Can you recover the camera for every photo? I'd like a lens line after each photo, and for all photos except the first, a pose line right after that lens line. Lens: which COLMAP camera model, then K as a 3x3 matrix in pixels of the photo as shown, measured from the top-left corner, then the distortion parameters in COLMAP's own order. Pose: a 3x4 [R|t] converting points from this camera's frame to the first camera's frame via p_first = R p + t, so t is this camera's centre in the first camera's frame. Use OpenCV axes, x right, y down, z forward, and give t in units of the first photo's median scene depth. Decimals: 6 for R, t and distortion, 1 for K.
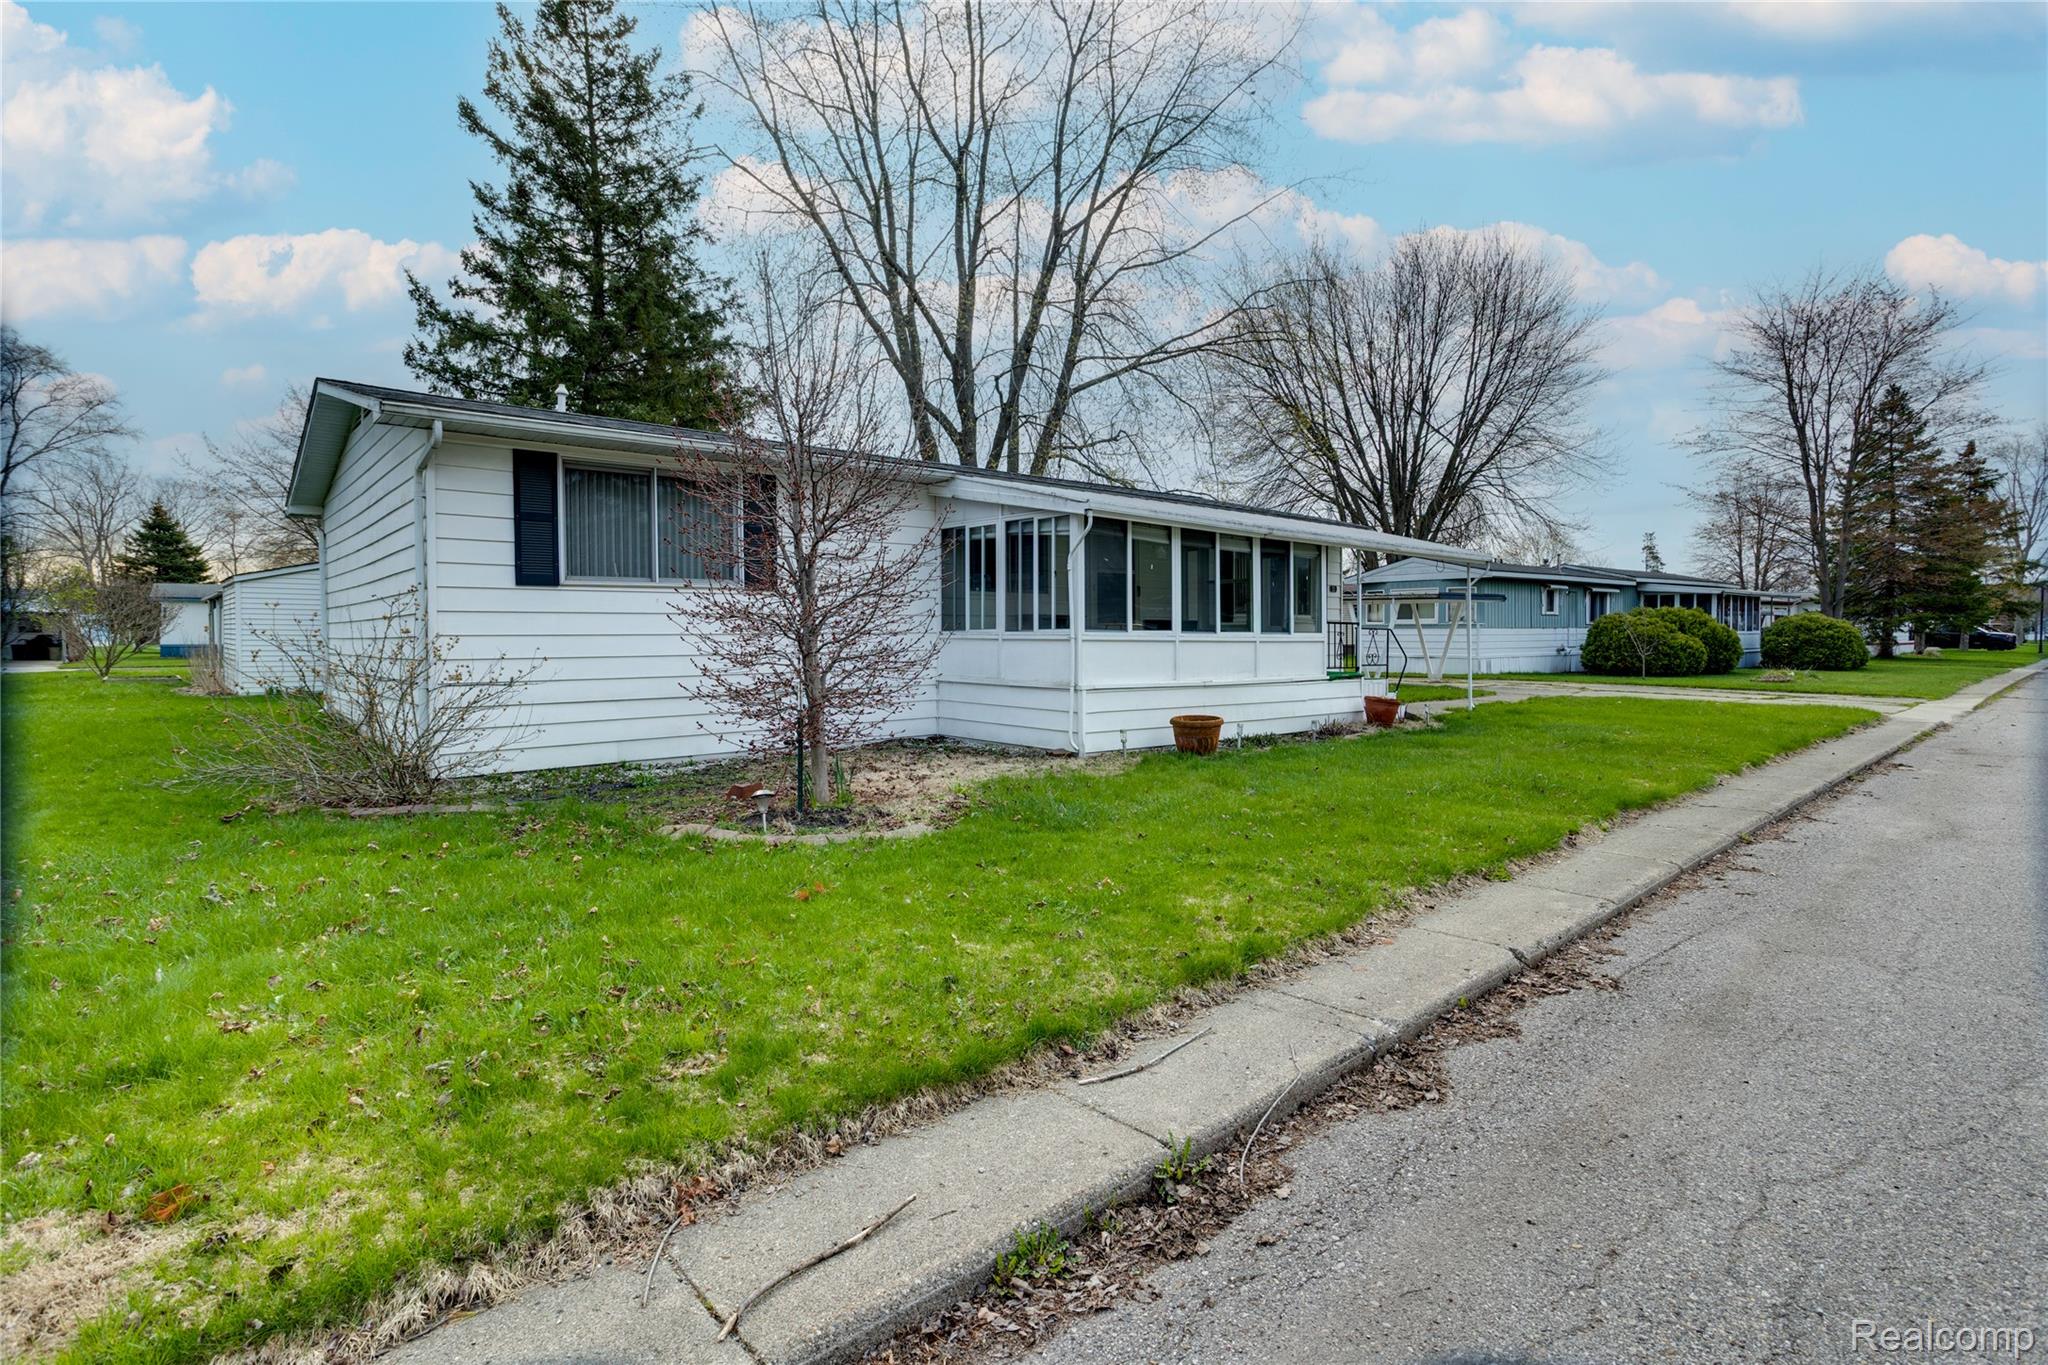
lens RADIAL K [[1004.1, 0, 980.8], [0, 1004.1, 663.9], [0, 0, 1]] dist [-0.034669, 0.018349]
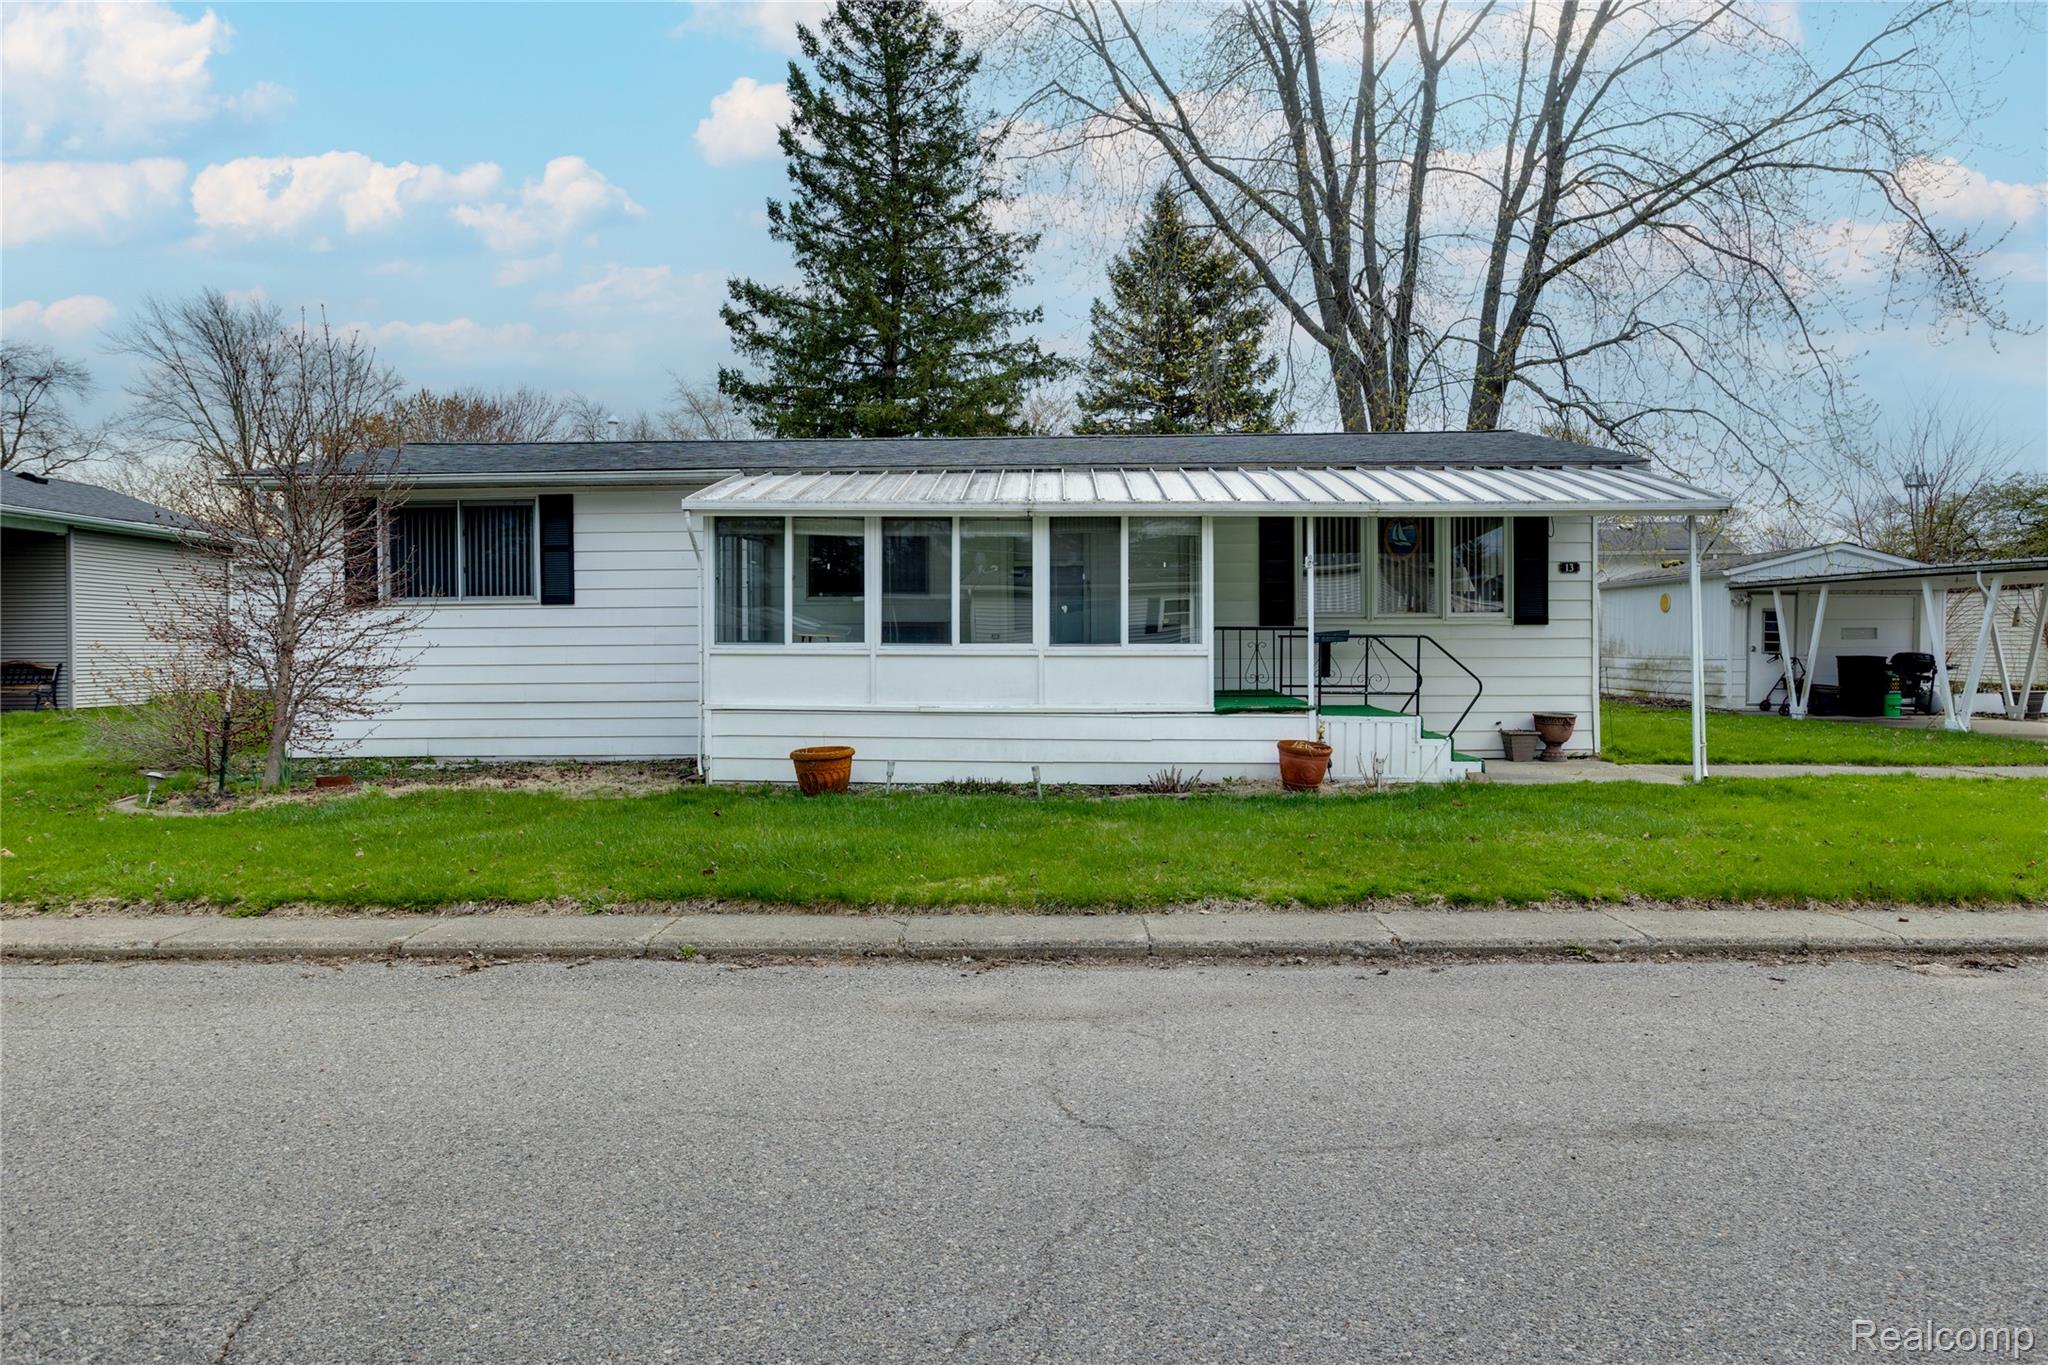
lens RADIAL K [[1004.1, 0, 980.8], [0, 1004.1, 663.9], [0, 0, 1]] dist [-0.034669, 0.018349]
pose [[0.764286, 0.007163, -0.644838, 0.702457], [-0.021904, 0.999650, -0.014857, -0.004069], [0.644506, 0.025480, 0.764175, 0.418853]]
